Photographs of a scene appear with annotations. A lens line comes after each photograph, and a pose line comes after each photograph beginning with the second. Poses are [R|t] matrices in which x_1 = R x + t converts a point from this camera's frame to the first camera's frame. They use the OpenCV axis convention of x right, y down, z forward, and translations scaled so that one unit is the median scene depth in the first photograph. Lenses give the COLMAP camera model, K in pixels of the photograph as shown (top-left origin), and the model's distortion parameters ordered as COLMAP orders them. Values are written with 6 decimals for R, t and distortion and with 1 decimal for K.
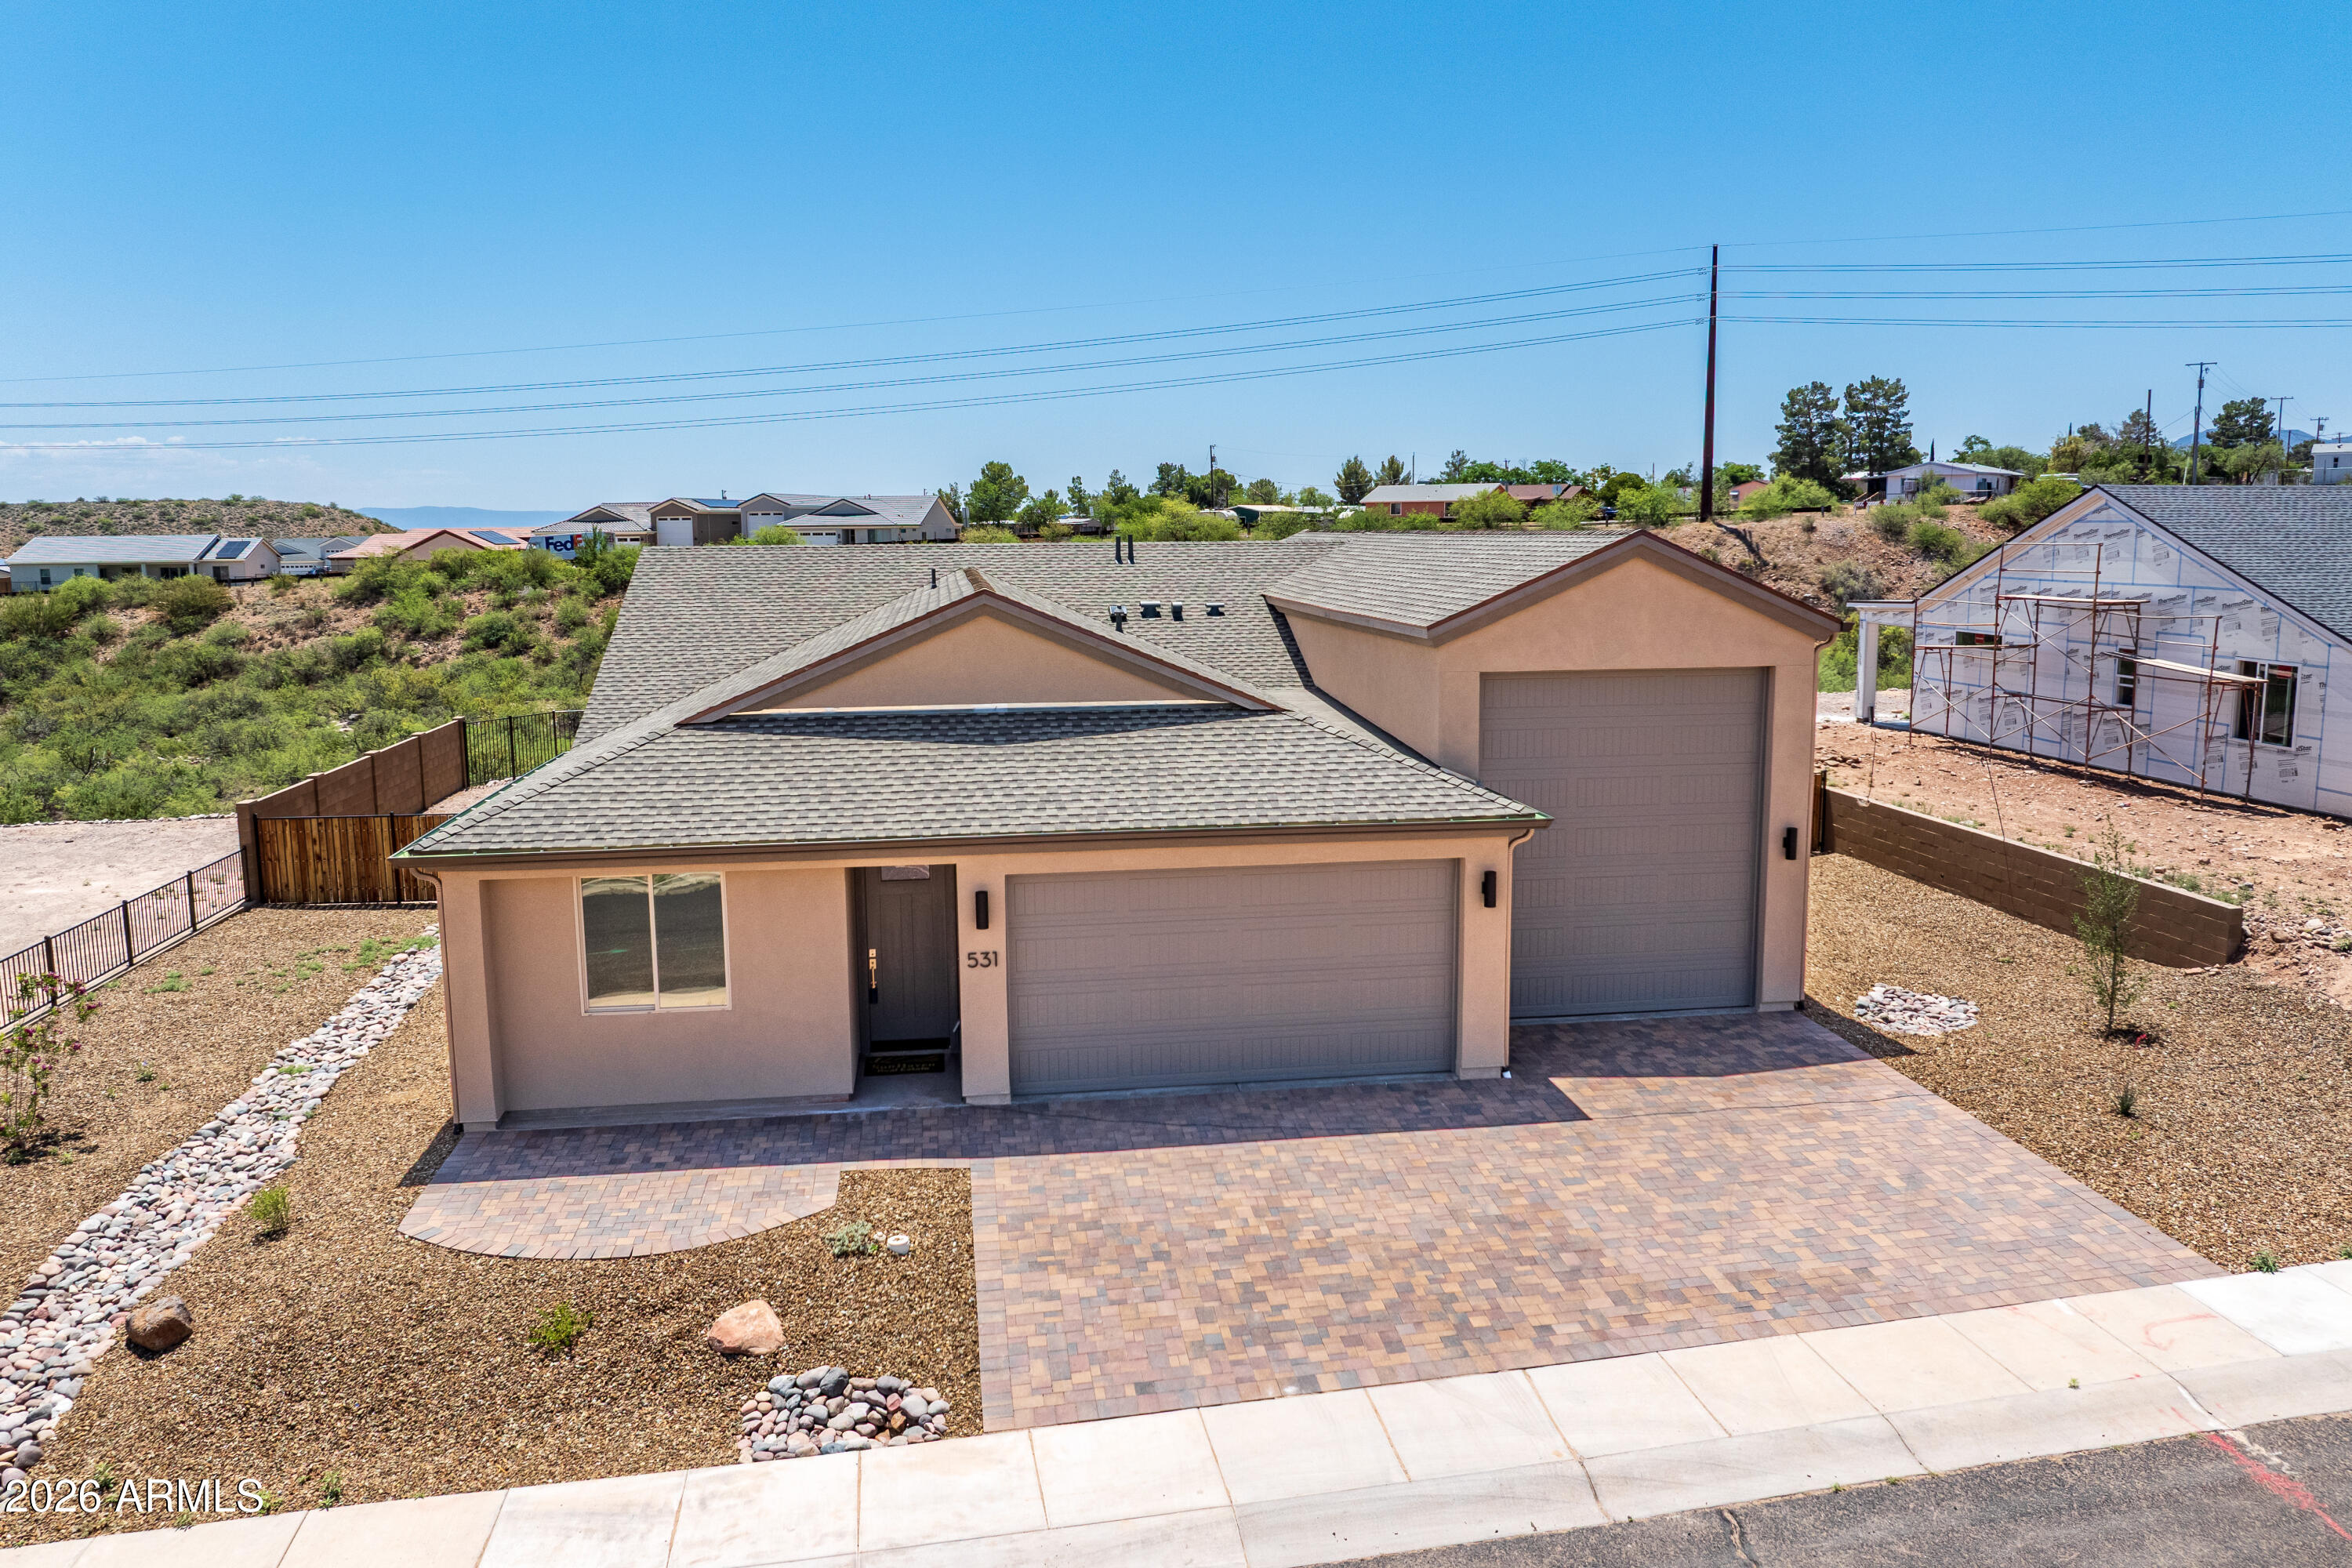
lens RADIAL K [[1670.6, 0, 1190.8], [0, 1670.6, 777.9], [0, 0, 1]] dist [-0.038607, 0.002055]
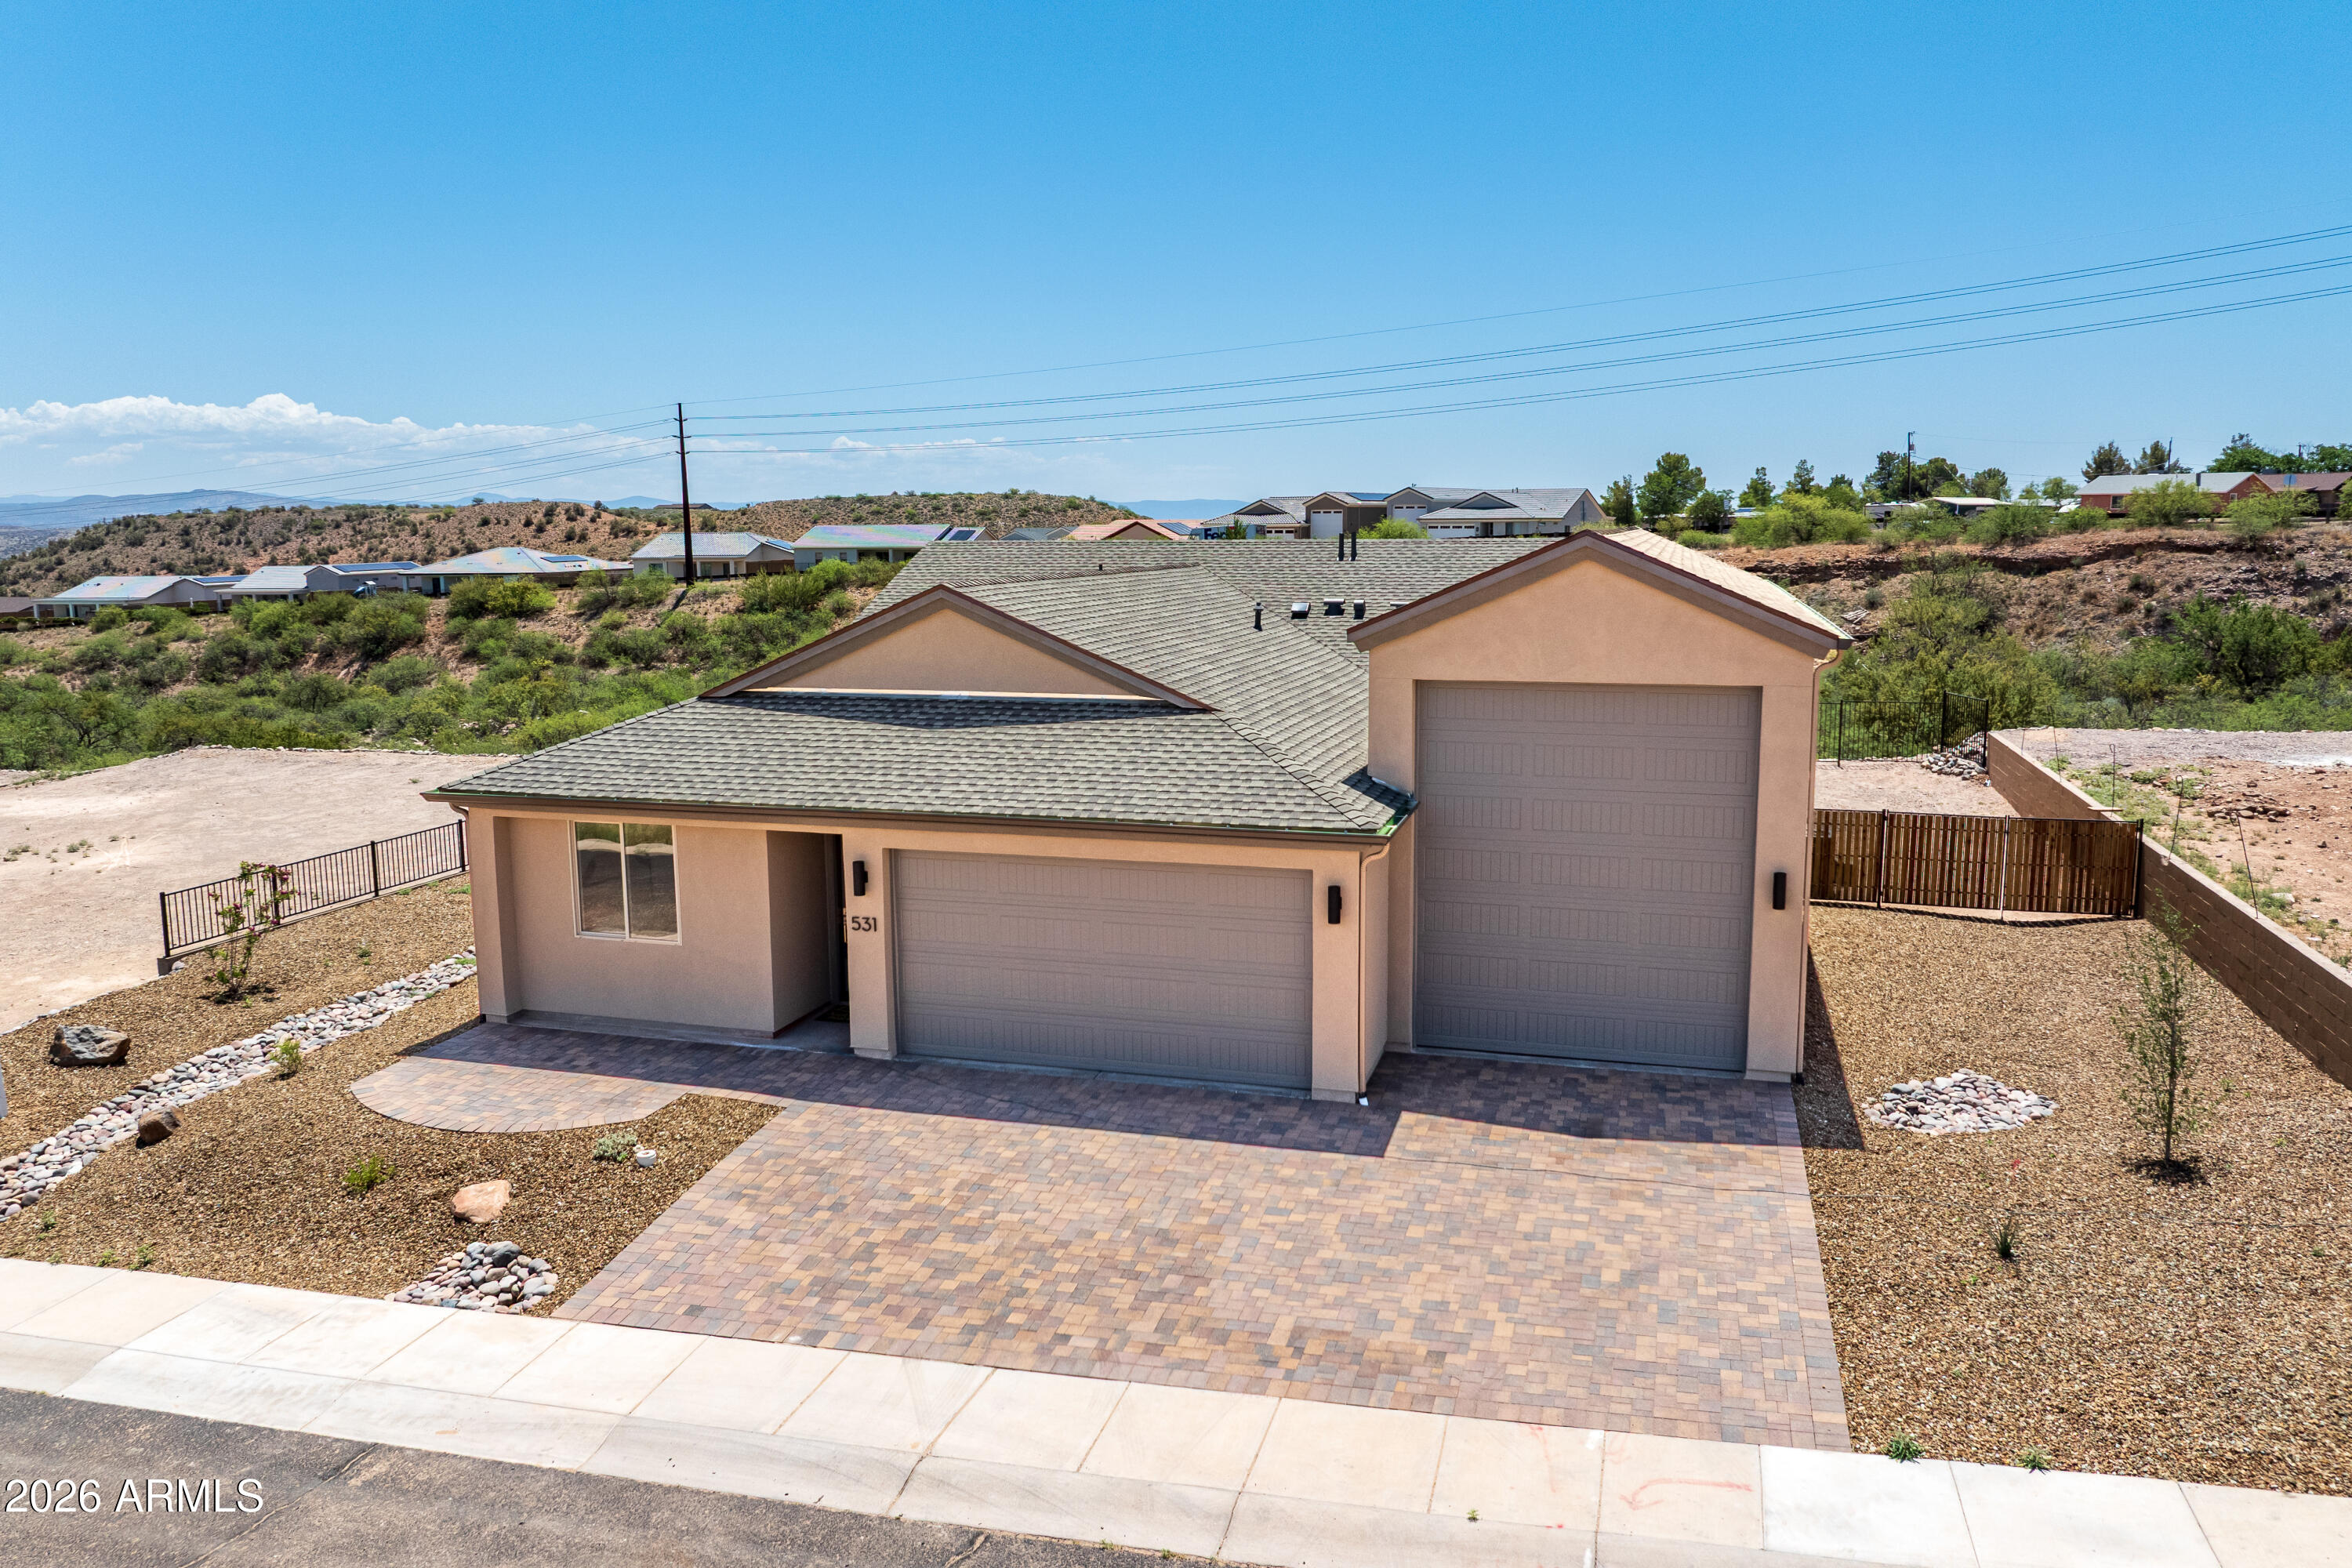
lens RADIAL K [[1670.6, 0, 1190.8], [0, 1670.6, 777.9], [0, 0, 1]] dist [-0.038607, 0.002055]
pose [[0.908849, 0.063054, -0.412331, 0.511552], [-0.061200, 0.997968, 0.017716, -0.018677], [0.412610, 0.009134, 0.910862, 0.094149]]
